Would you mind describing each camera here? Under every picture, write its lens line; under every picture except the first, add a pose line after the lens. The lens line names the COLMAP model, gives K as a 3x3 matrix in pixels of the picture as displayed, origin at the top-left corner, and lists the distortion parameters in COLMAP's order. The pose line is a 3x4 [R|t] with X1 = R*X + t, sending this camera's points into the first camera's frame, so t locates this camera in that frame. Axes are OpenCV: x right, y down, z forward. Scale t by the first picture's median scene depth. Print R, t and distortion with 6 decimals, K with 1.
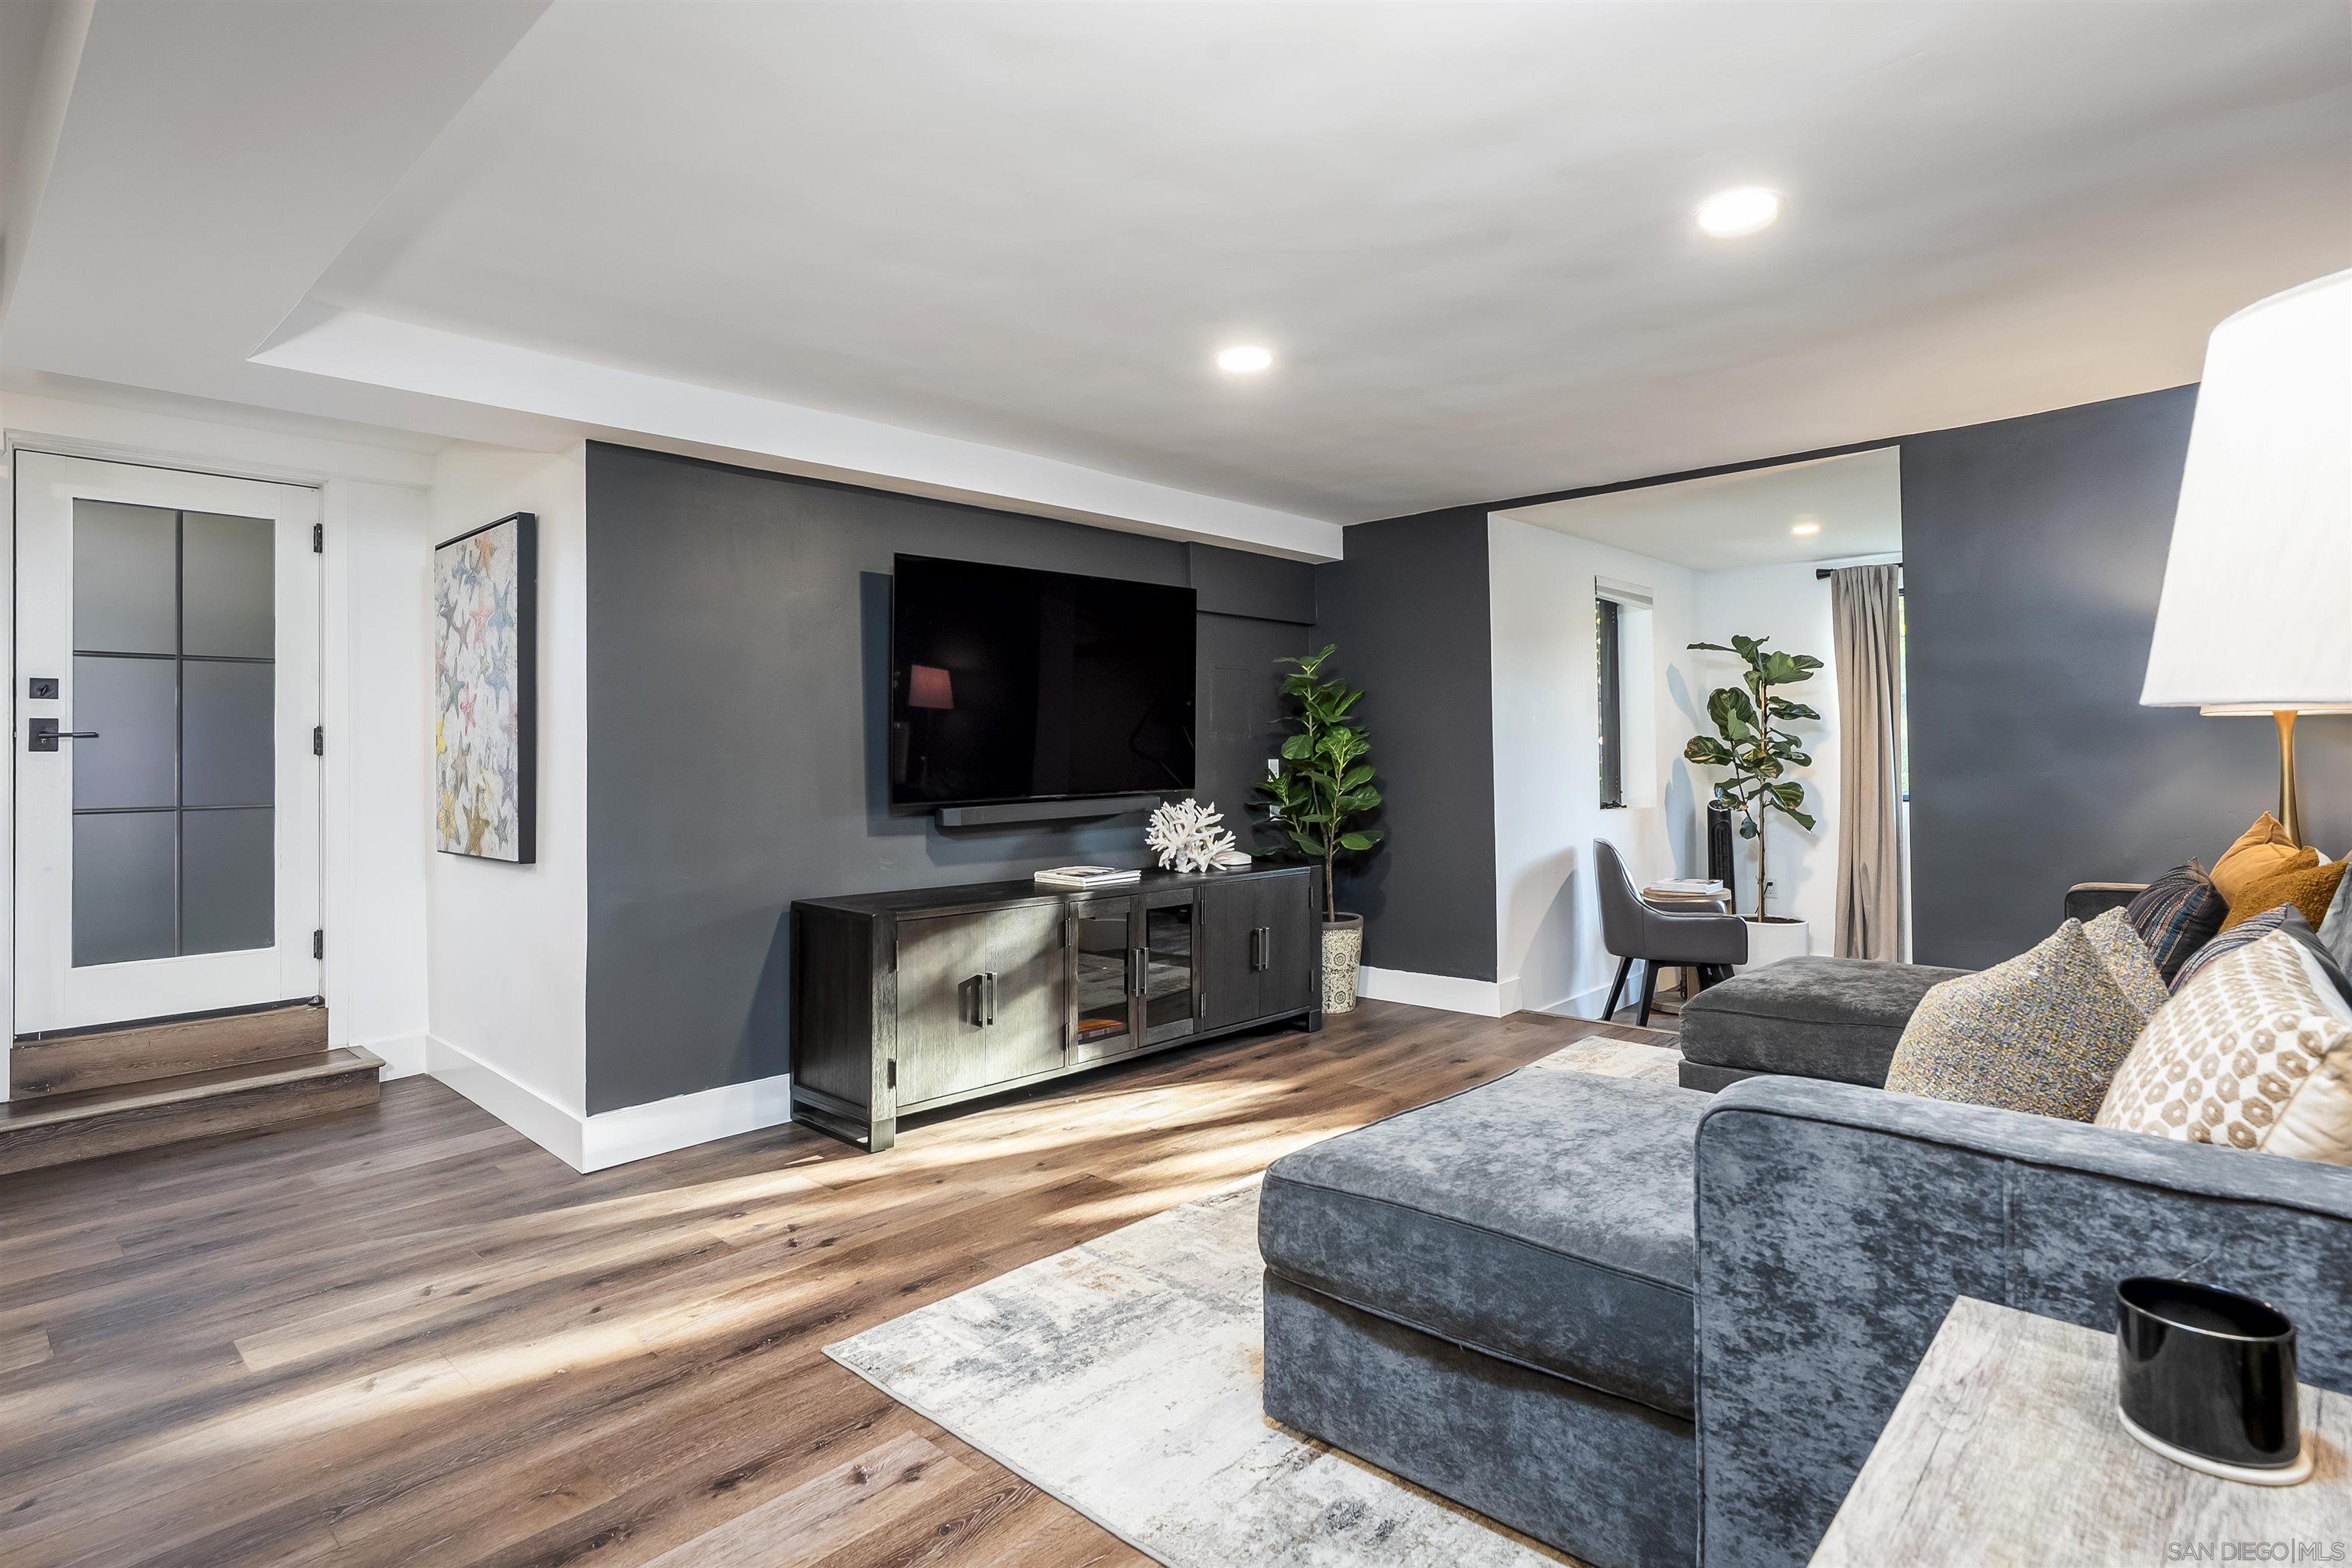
lens RADIAL K [[1201.1, 0, 1183.4], [0, 1201.1, 738.9], [0, 0, 1]] dist [-0.027932, 0.022466]
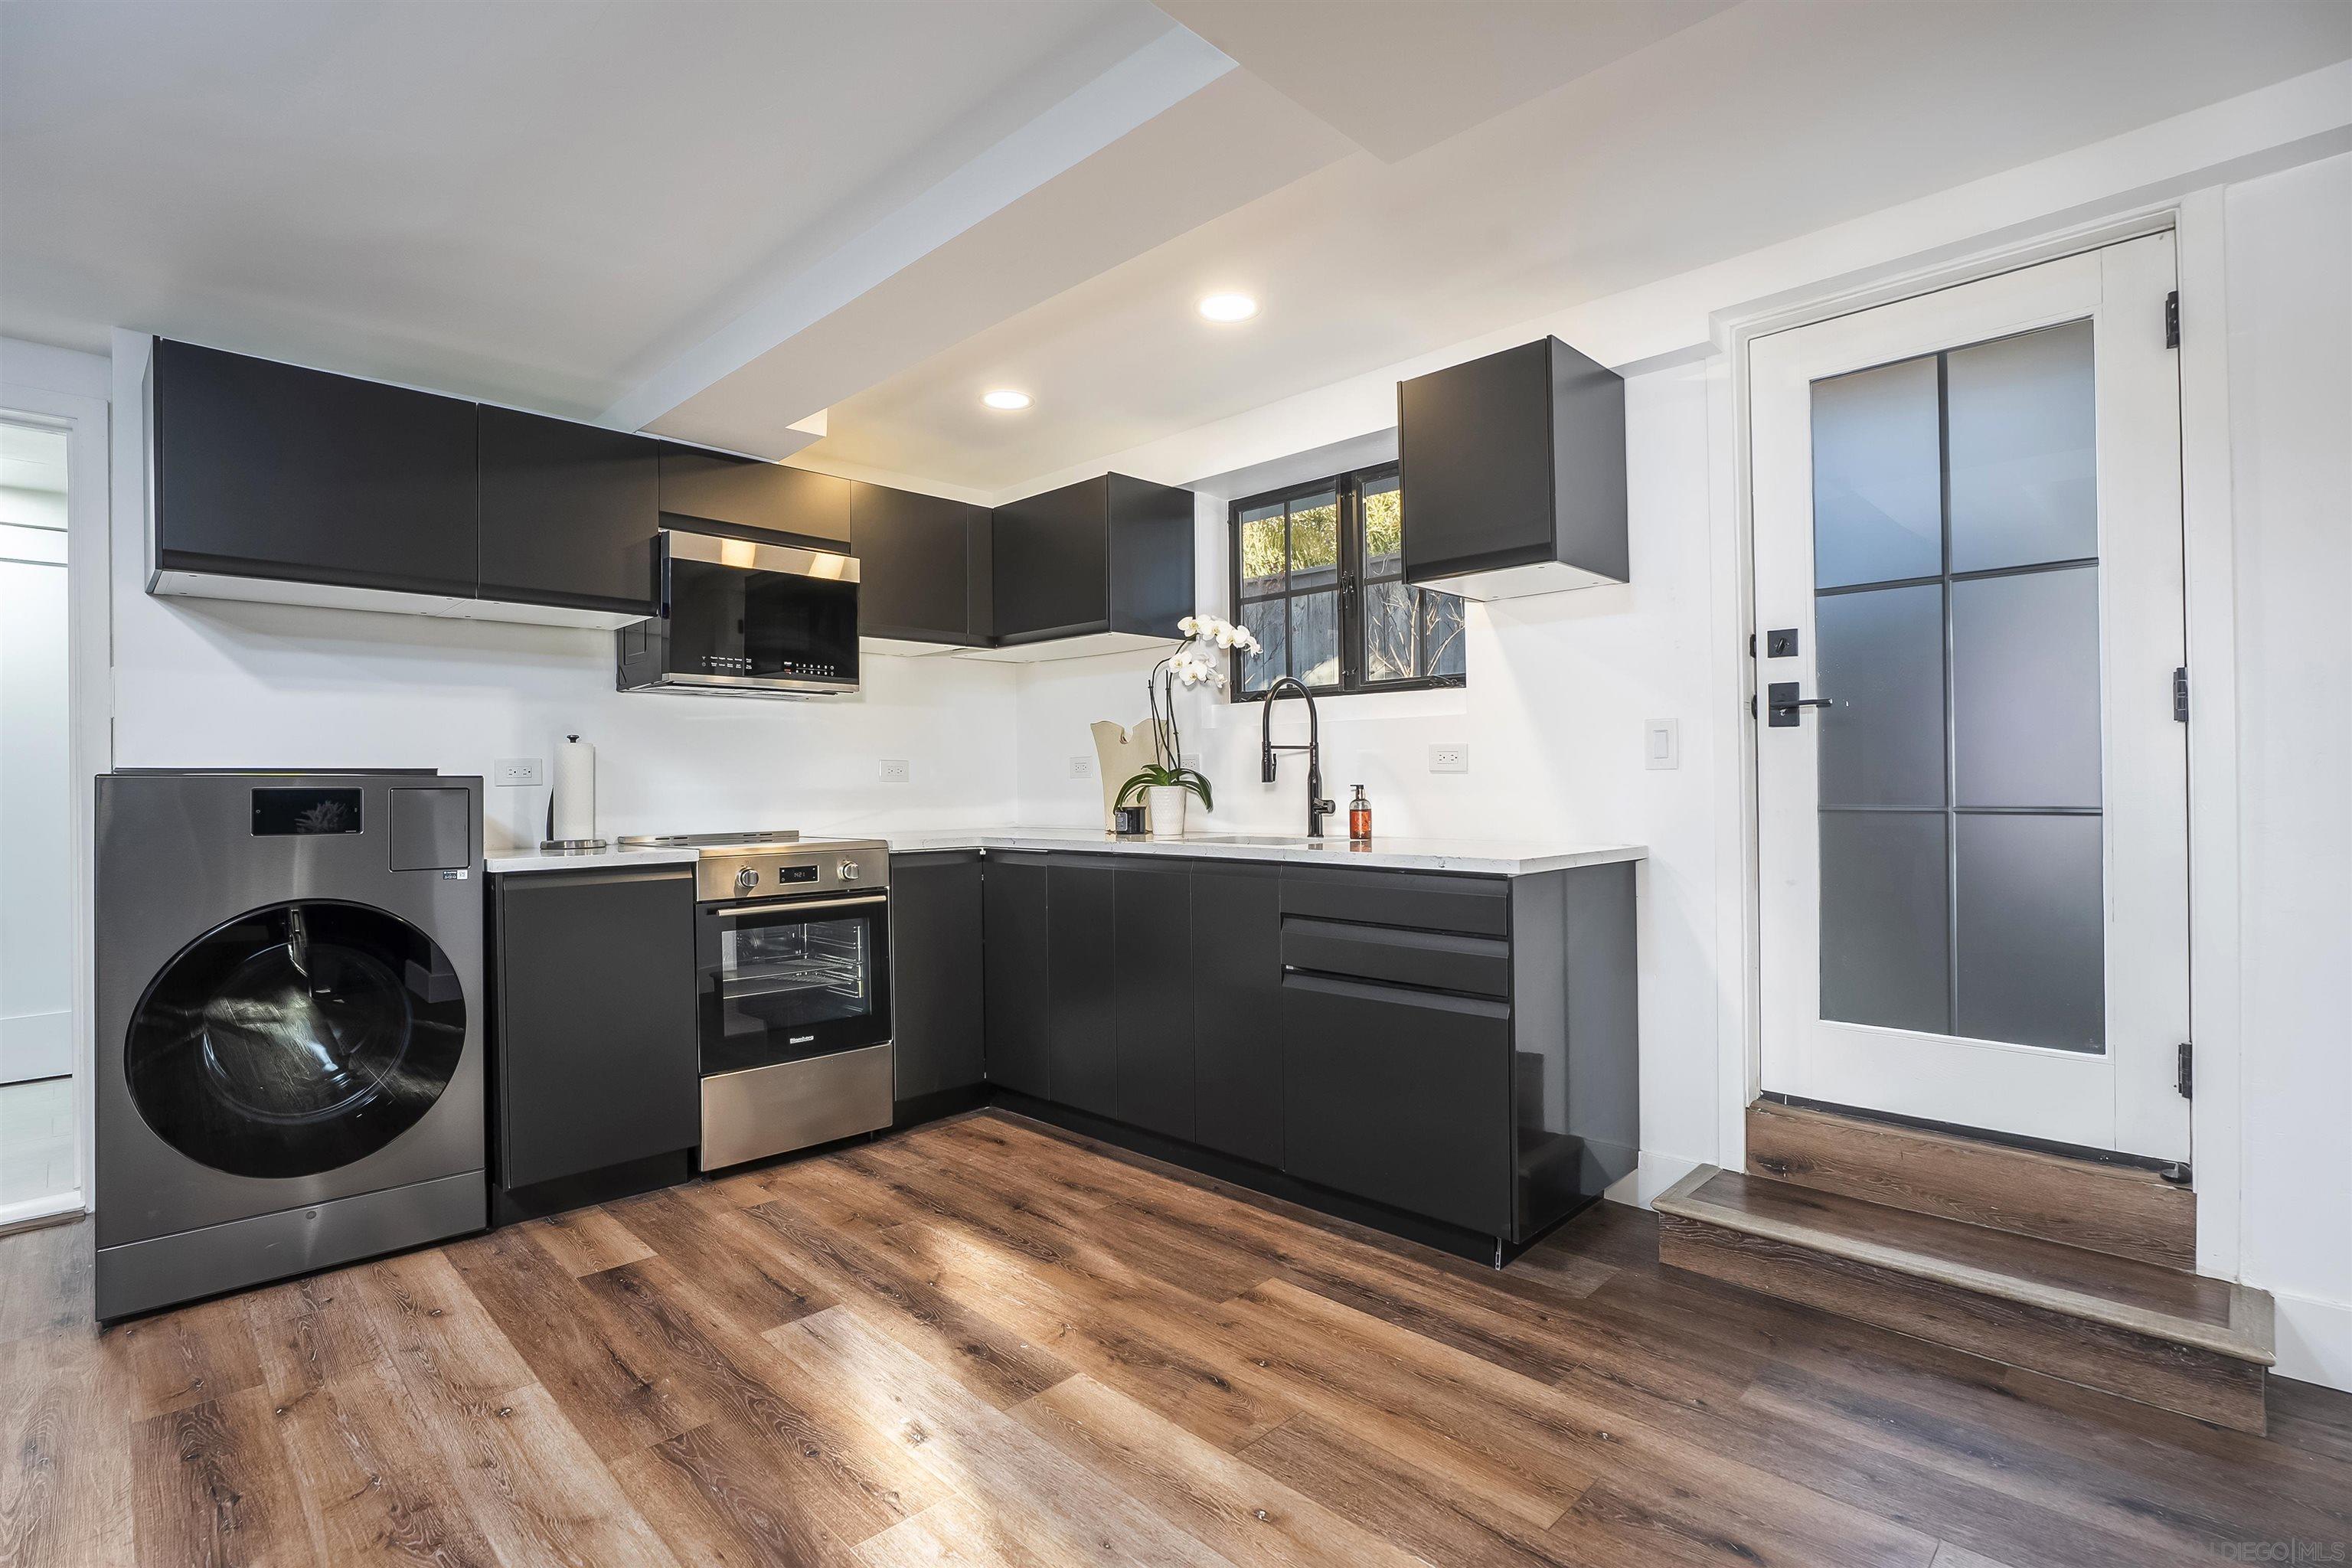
lens RADIAL K [[1098.3, 0, 1114.0], [0, 1098.3, 781.2], [0, 0, 1]] dist [-0.027630, 0.000230]
pose [[-0.052599, 0.009733, -0.998568, -0.191278], [0.024659, 0.999660, 0.008445, 0.022349], [0.998311, -0.024179, -0.052821, 0.475689]]
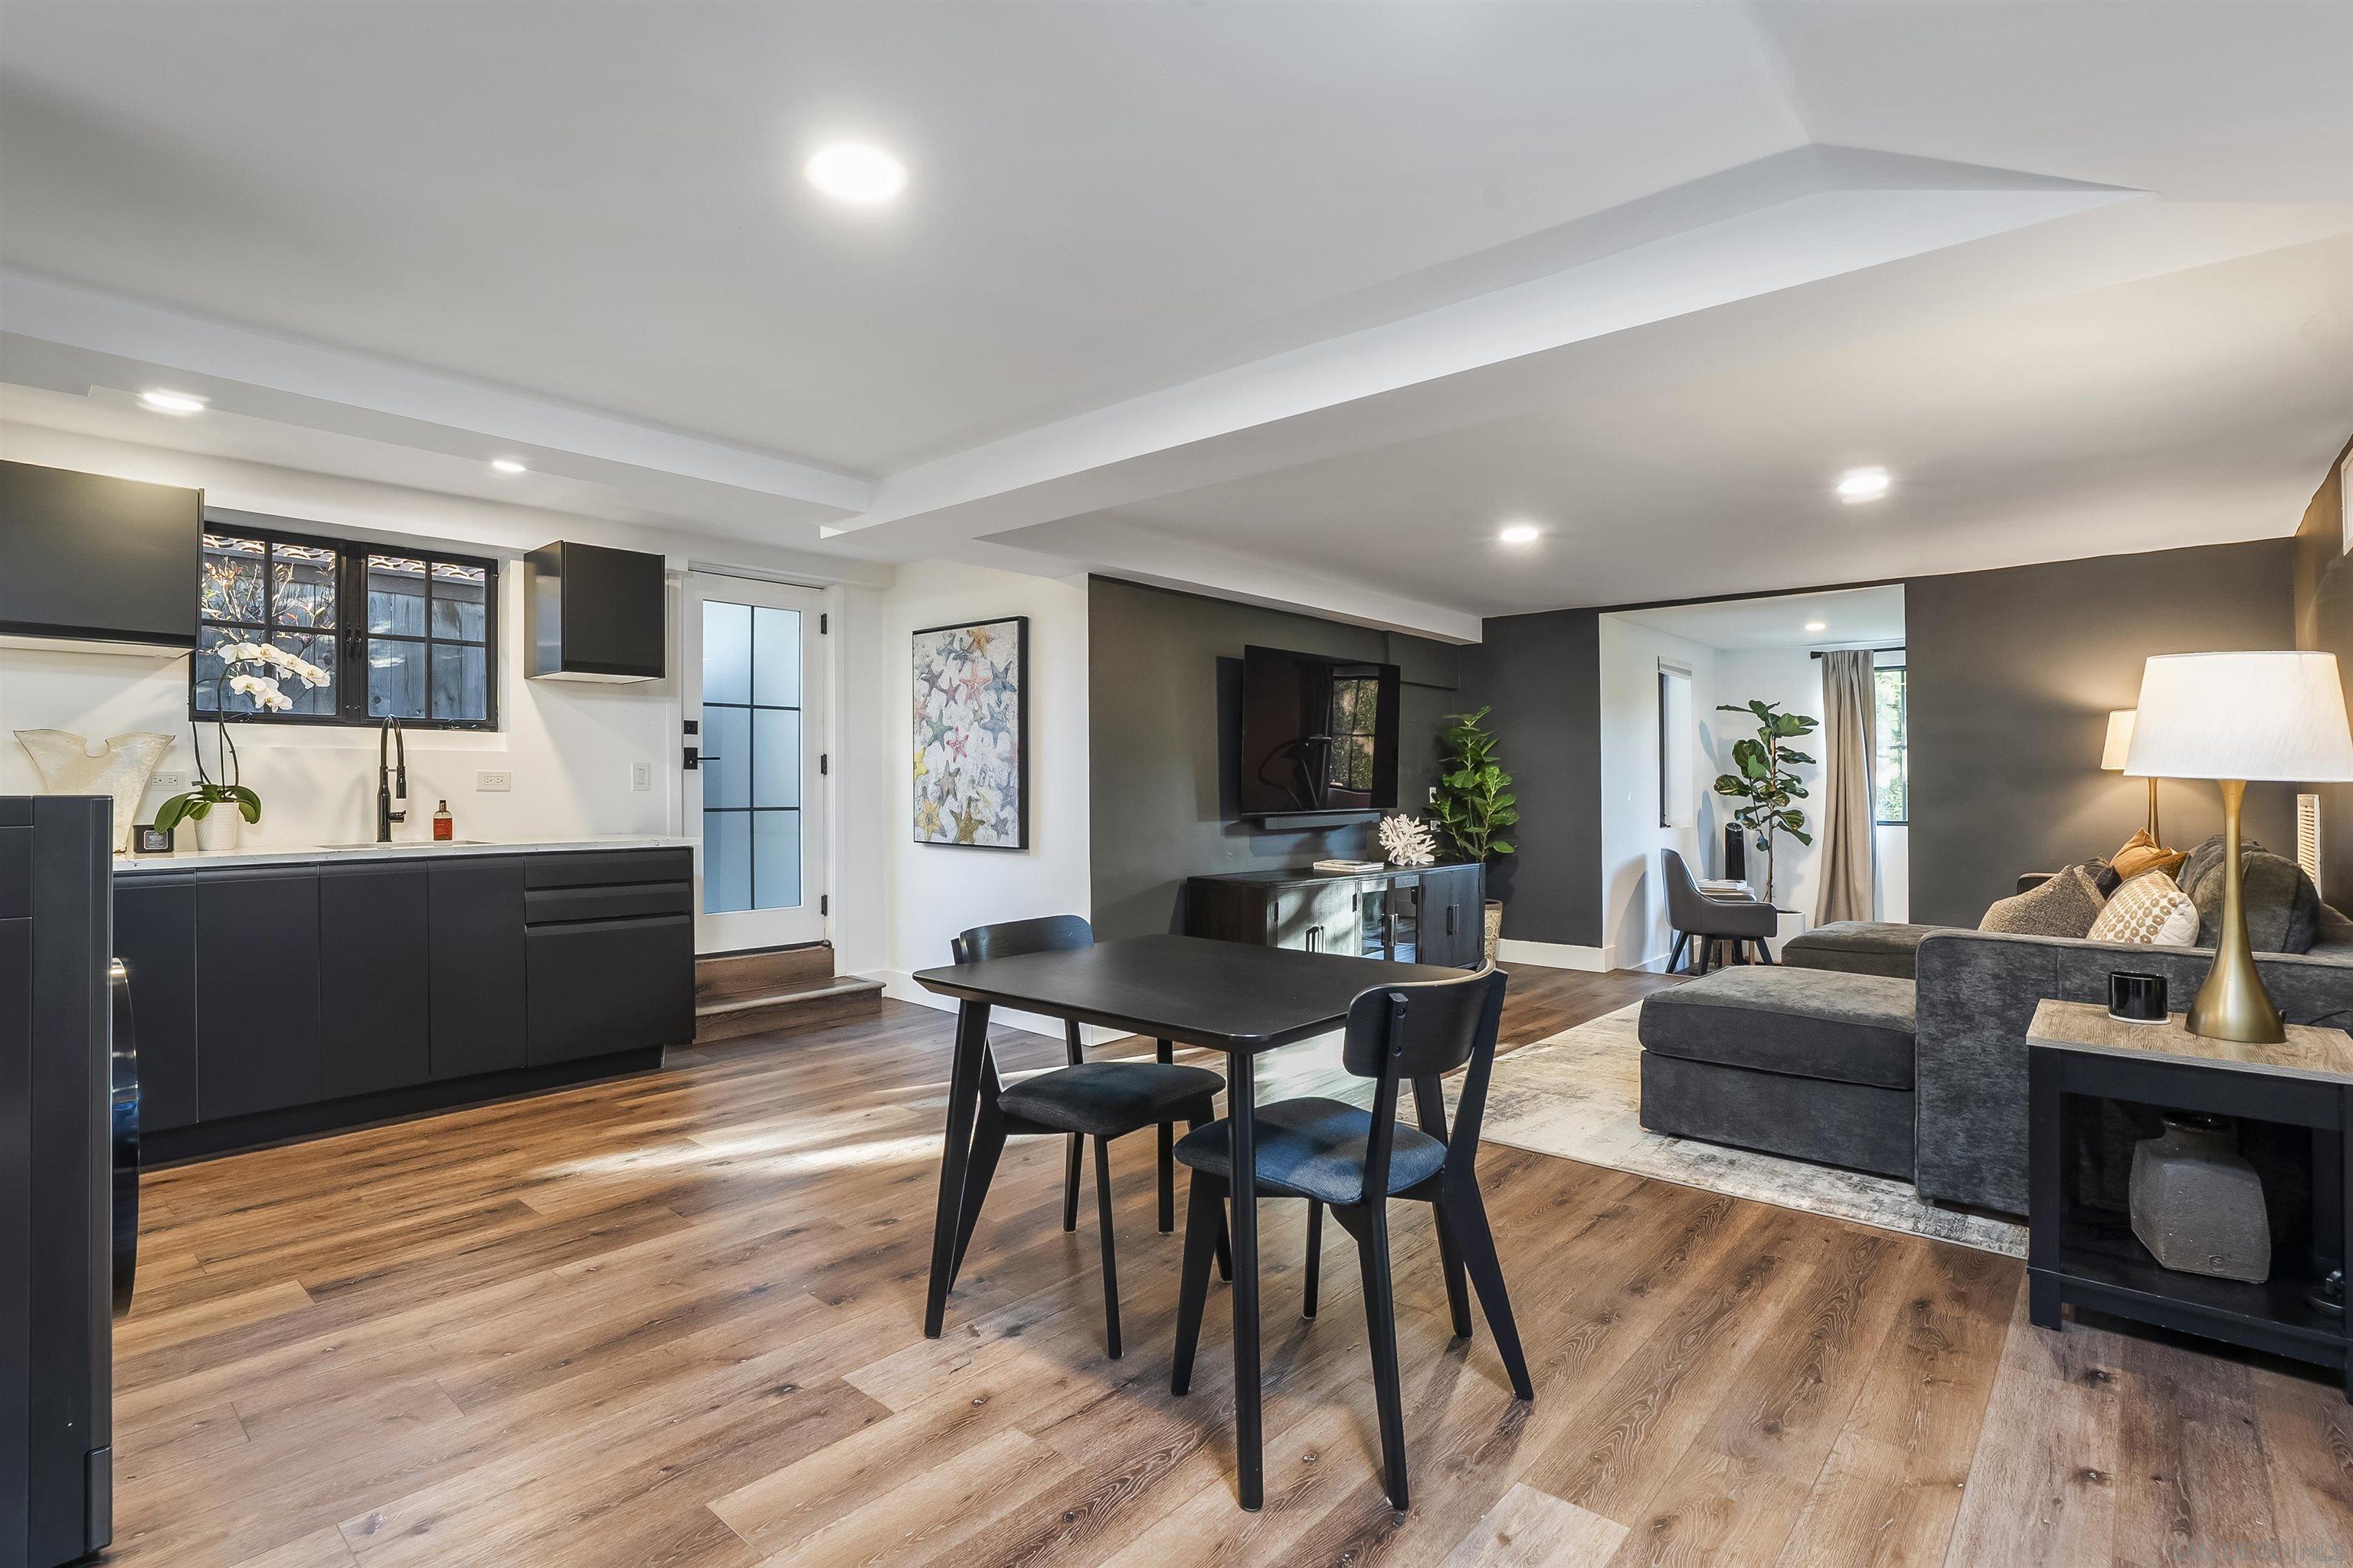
lens RADIAL K [[1111.4, 0, 1164.4], [0, 1111.4, 771.3], [0, 0, 1]] dist [-0.029040, 0.011213]
pose [[0.999678, 0.015840, 0.019809, -0.301962], [-0.015926, 0.999864, 0.004202, -0.001882], [-0.019740, -0.004516, 0.999795, -0.309900]]
